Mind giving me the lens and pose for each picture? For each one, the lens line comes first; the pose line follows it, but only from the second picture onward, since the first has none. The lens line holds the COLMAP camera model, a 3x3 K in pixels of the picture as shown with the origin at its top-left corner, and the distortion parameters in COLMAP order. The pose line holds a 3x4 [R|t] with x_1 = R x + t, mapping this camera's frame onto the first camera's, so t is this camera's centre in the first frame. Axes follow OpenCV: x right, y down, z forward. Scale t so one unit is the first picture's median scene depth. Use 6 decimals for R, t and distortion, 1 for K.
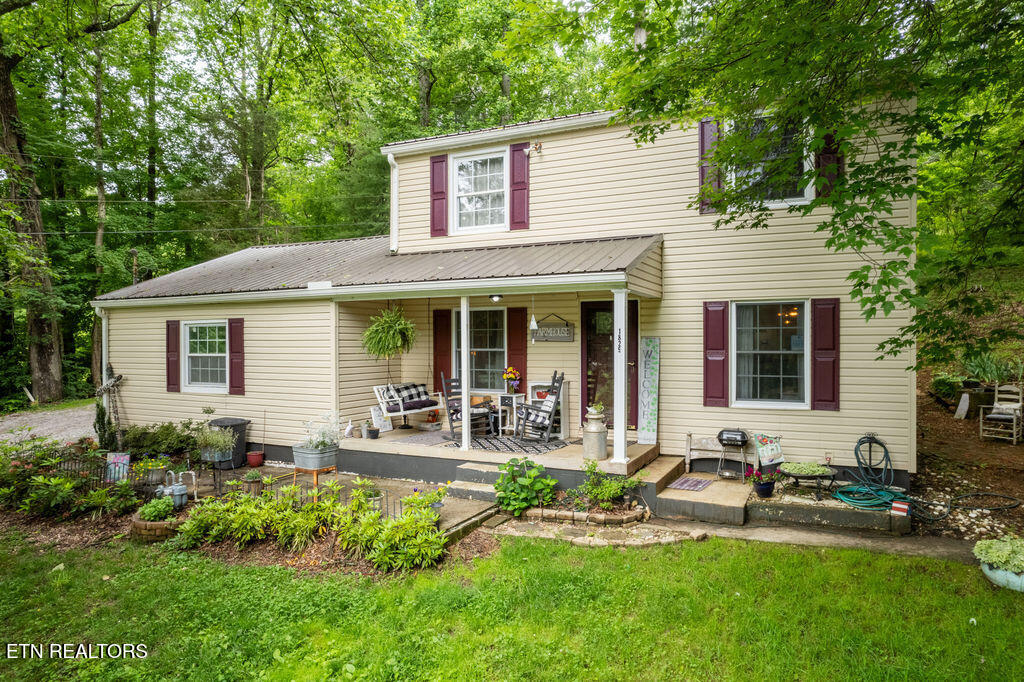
lens RADIAL K [[645.1, 0, 512.0], [0, 645.1, 341.0], [0, 0, 1]] dist [-0.000078, 0.003742]
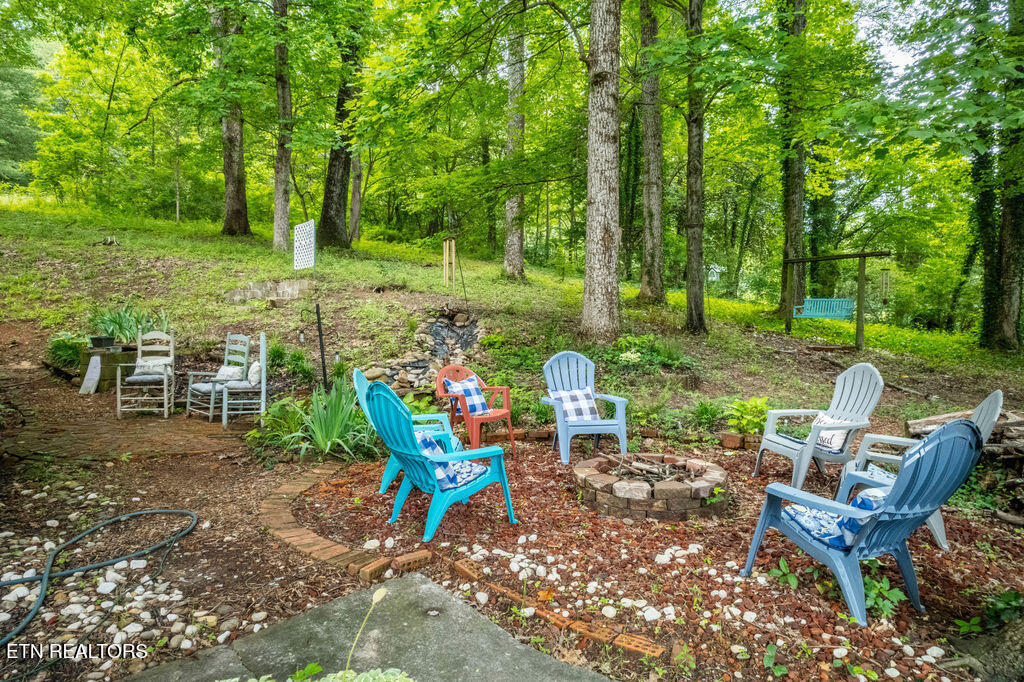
lens RADIAL K [[645.1, 0, 512.0], [0, 645.1, 341.0], [0, 0, 1]] dist [-0.000078, 0.003742]
pose [[0.380762, -0.011447, 0.924602, 0.297801], [0.012110, 0.999899, 0.007392, 0.080809], [-0.924594, 0.008382, 0.380862, 0.414635]]
